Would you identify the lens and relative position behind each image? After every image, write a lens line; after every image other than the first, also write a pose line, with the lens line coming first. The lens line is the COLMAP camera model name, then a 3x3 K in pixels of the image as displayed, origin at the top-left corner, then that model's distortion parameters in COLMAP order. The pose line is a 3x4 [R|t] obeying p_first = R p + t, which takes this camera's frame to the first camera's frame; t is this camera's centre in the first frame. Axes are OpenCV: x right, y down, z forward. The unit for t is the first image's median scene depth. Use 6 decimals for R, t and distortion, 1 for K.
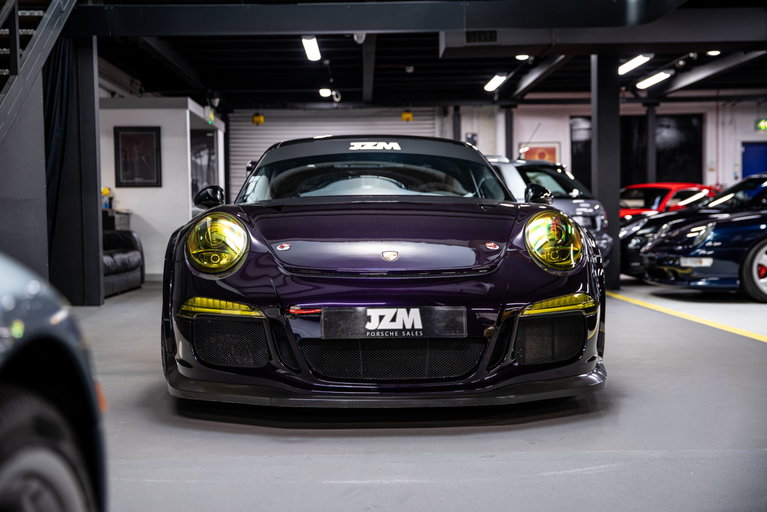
lens RADIAL K [[965.5, 0, 383.5], [0, 965.5, 256.0], [0, 0, 1]] dist [0.057236, 0.035421]
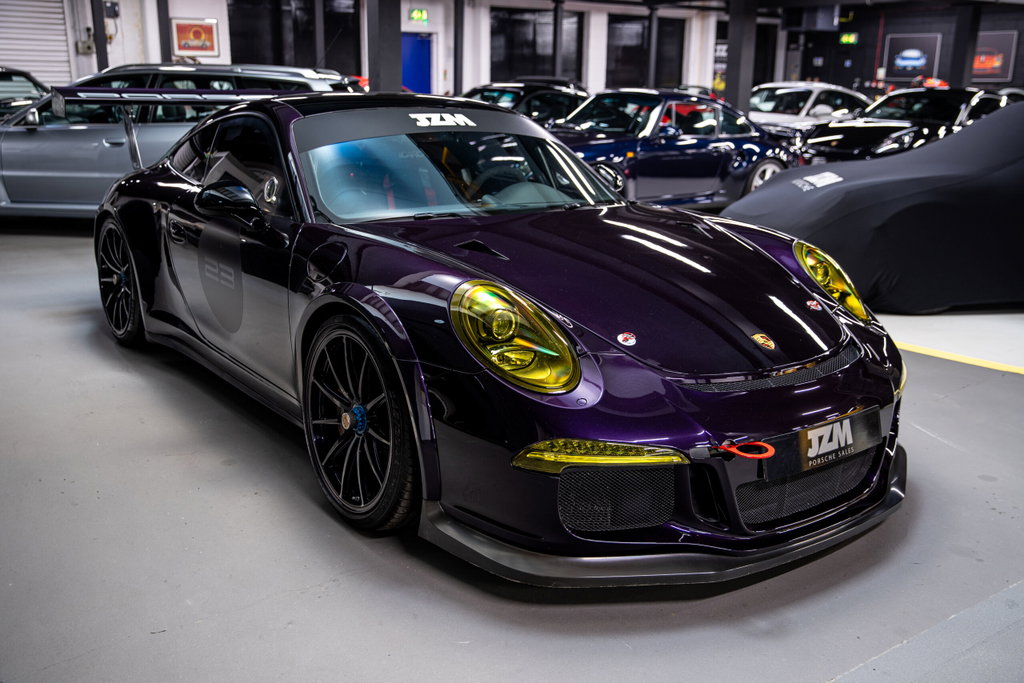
lens RADIAL K [[954.4, 0, 512.0], [0, 954.4, 341.5], [0, 0, 1]] dist [-0.000418, 0.029800]
pose [[0.829228, -0.121458, 0.545554, -0.193803], [-0.006477, 0.973948, 0.226678, -0.057718], [-0.558873, -0.191501, 0.806838, 0.173859]]
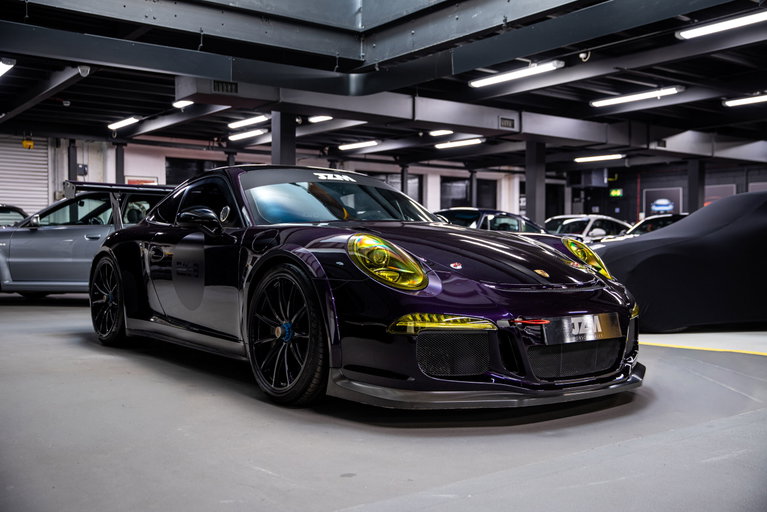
lens RADIAL K [[755.3, 0, 383.5], [0, 755.3, 256.0], [0, 0, 1]] dist [0.013550, 0.018827]
pose [[0.818775, 0.006960, 0.574073, -0.240454], [0.003772, 0.999840, -0.017501, -0.002073], [-0.574103, 0.016495, 0.818617, 0.115782]]
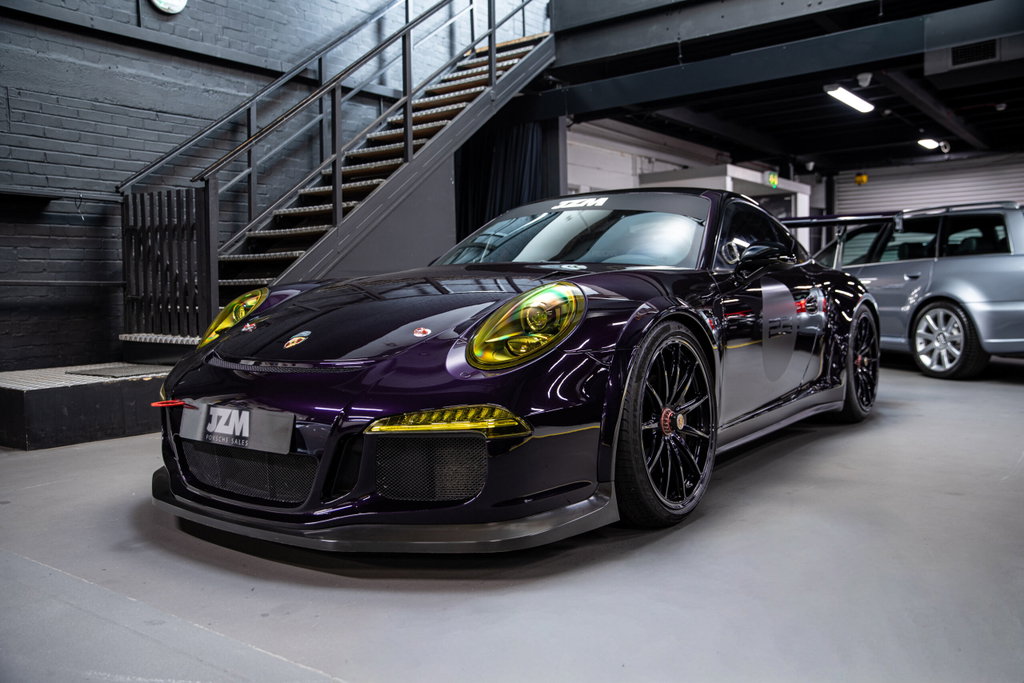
lens RADIAL K [[834.9, 0, 512.0], [0, 834.9, 341.5], [0, 0, 1]] dist [-0.065054, 0.089513]
pose [[0.787314, 0.033110, -0.615663, 0.201457], [-0.010144, 0.999117, 0.040760, -0.010803], [0.616469, -0.025846, 0.786955, 0.191501]]
